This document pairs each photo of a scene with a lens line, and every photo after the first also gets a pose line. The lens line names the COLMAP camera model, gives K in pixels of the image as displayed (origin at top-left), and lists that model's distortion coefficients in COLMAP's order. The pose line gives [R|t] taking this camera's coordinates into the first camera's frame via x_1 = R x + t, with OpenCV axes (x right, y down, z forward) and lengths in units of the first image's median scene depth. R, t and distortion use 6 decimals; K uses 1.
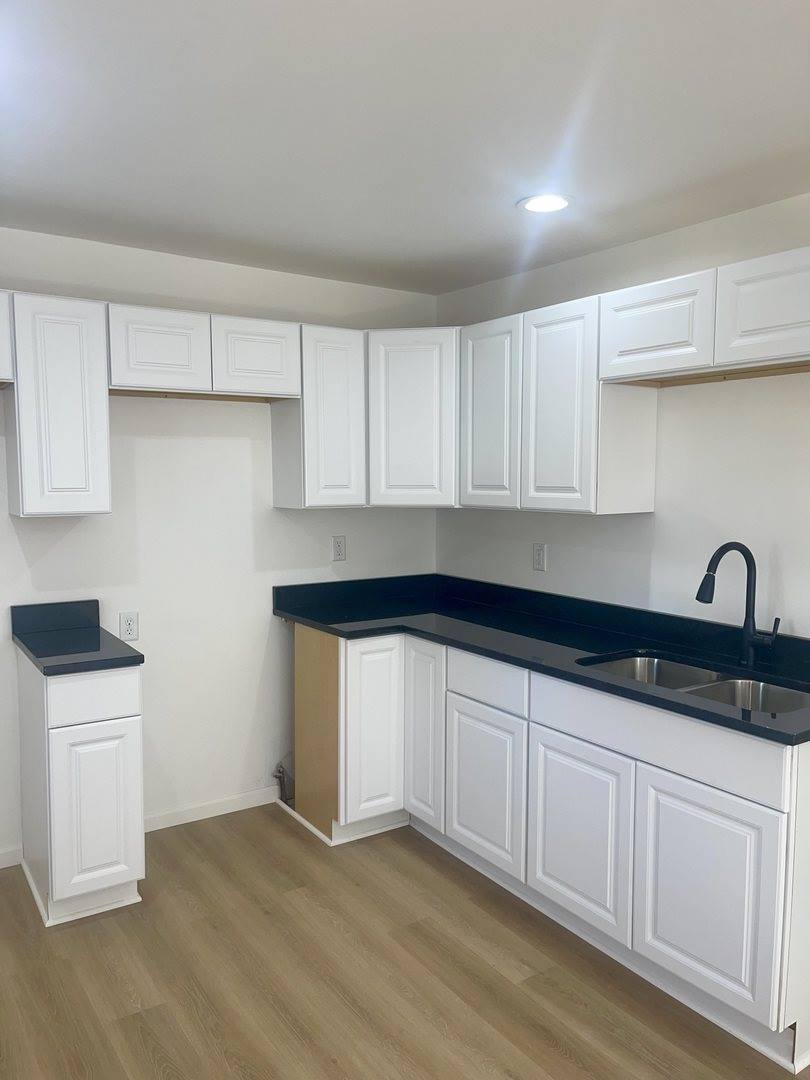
lens RADIAL K [[800.1, 0, 405.0], [0, 800.1, 540.0], [0, 0, 1]] dist [0.056138, -0.063068]
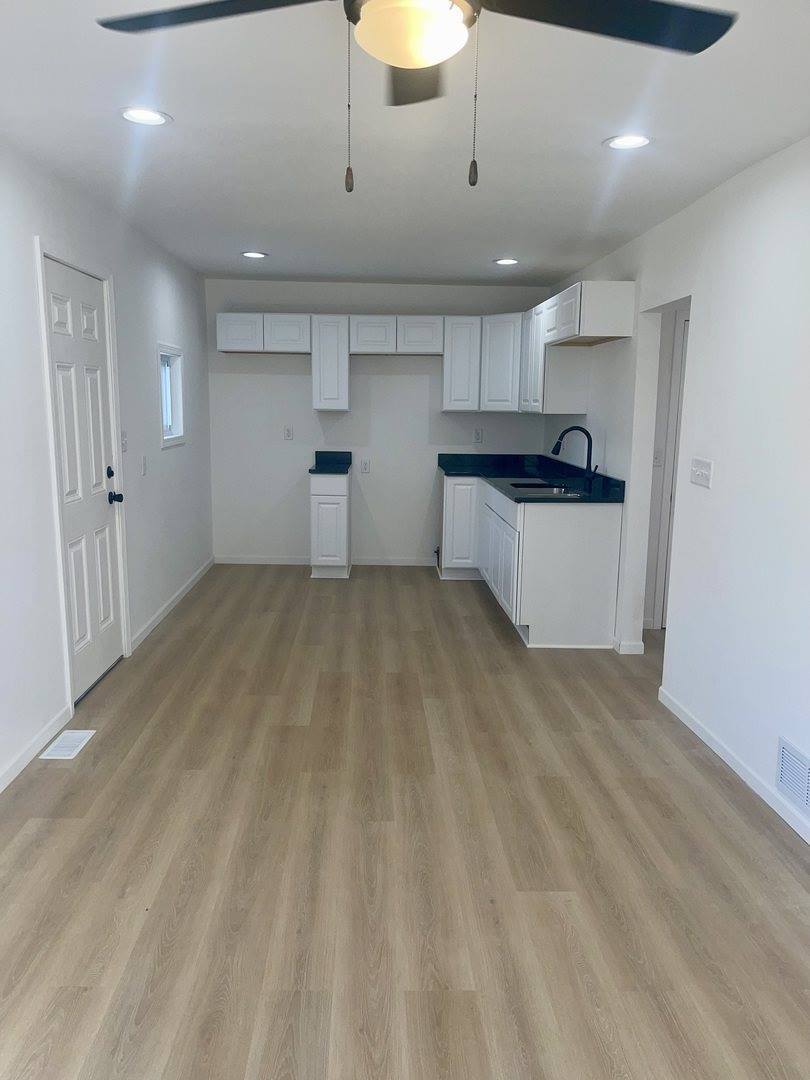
lens RADIAL K [[804.7, 0, 402.0], [0, 804.7, 534.7], [0, 0, 1]] dist [0.043784, -0.004878]
pose [[0.844800, 0.096790, -0.526256, 0.925287], [-0.055750, 0.994073, 0.093337, 0.088923], [0.532170, -0.049512, 0.845188, -0.791939]]
